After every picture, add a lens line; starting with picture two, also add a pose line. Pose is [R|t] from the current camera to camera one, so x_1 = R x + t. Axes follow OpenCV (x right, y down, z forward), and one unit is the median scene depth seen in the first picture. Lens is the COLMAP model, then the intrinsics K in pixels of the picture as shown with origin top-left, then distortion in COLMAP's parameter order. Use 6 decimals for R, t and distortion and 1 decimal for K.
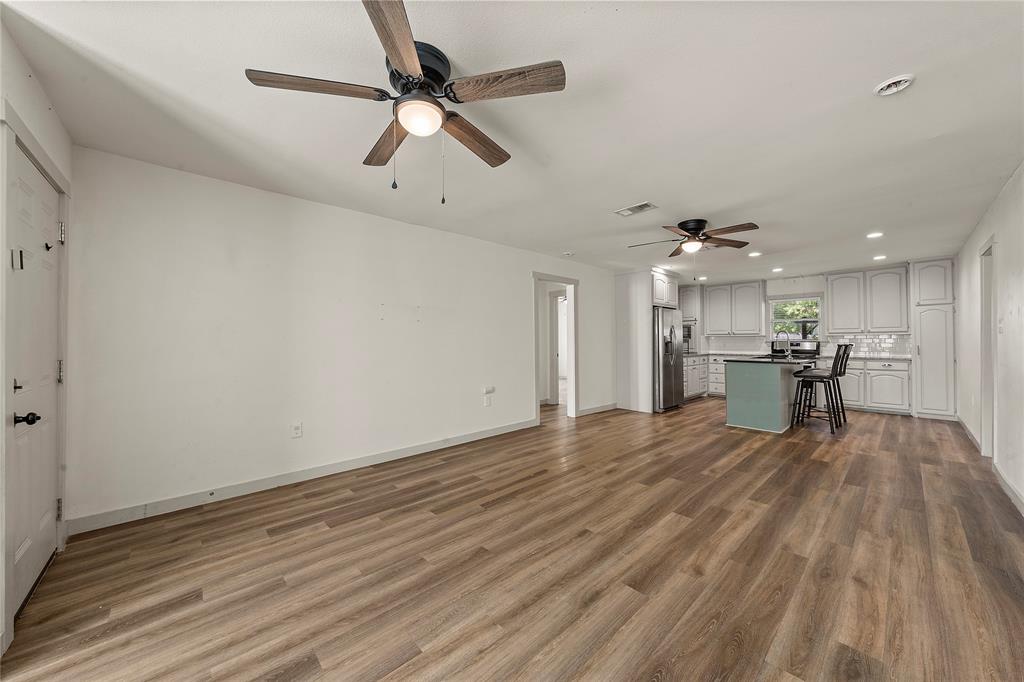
lens RADIAL K [[365.4, 0, 513.2], [0, 365.4, 338.0], [0, 0, 1]] dist [-0.001025, -0.000022]
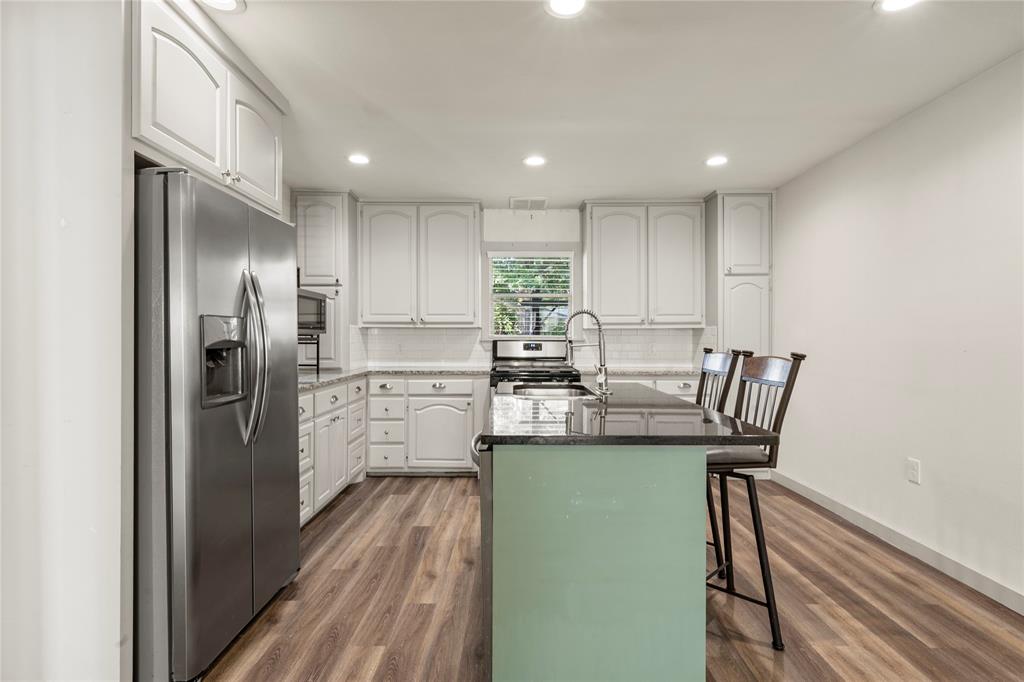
lens RADIAL K [[488.3, 0, 512.1], [0, 488.3, 338.1], [0, 0, 1]] dist [0.001100, -0.000056]
pose [[0.684970, 0.002898, 0.728565, 0.324557], [-0.010364, 0.999930, 0.005766, 0.003646], [-0.728497, -0.011501, 0.684952, 0.663797]]
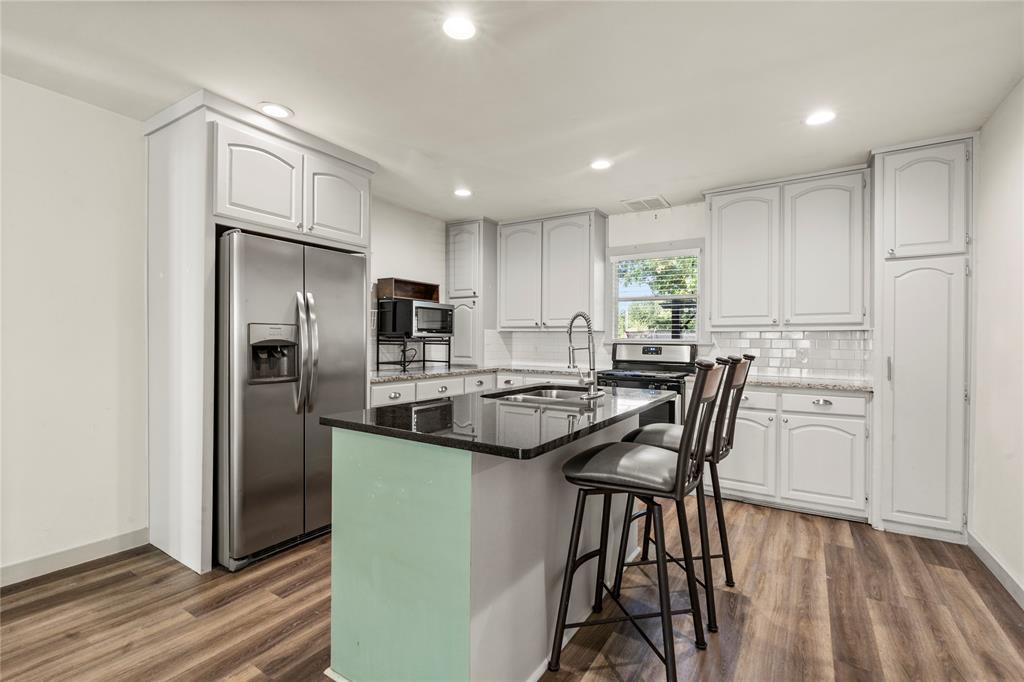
lens RADIAL K [[453.9, 0, 512.0], [0, 453.9, 341.0], [0, 0, 1]] dist [0.000609, -0.000455]
pose [[0.969506, 0.009775, 0.244874, 0.519315], [-0.012989, 0.999849, 0.011514, 0.001836], [-0.244725, -0.014344, 0.969486, 0.550520]]
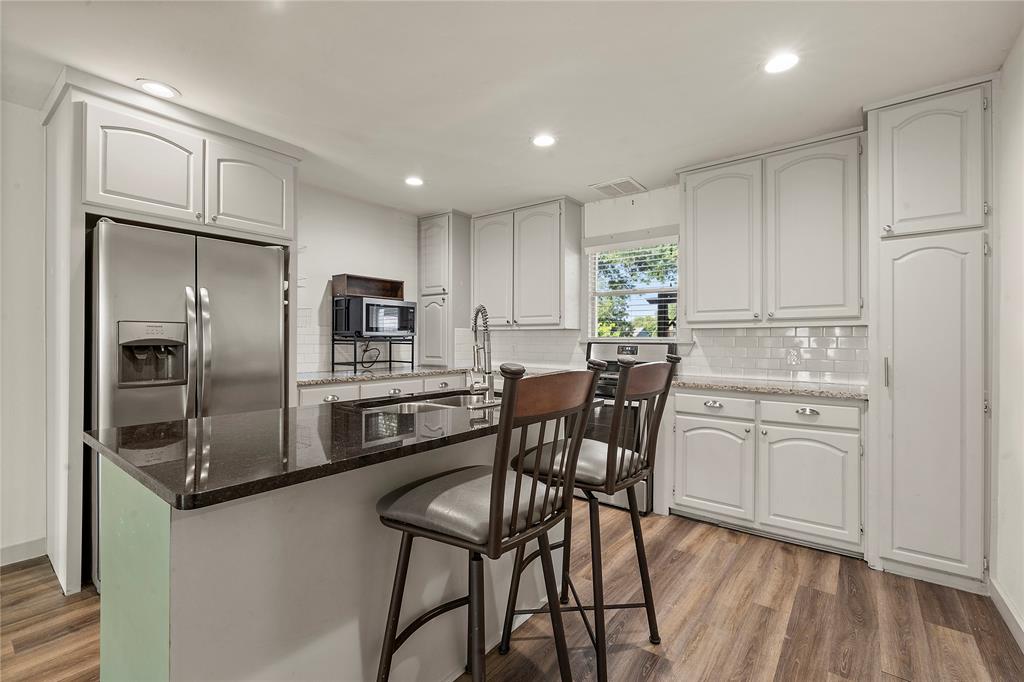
lens RADIAL K [[440.5, 0, 516.1], [0, 440.5, 338.6], [0, 0, 1]] dist [0.000146, -0.000011]
pose [[0.987277, 0.007473, 0.158835, 0.642545], [-0.008761, 0.999934, 0.007413, 0.002520], [-0.158769, -0.008710, 0.987277, 0.592342]]
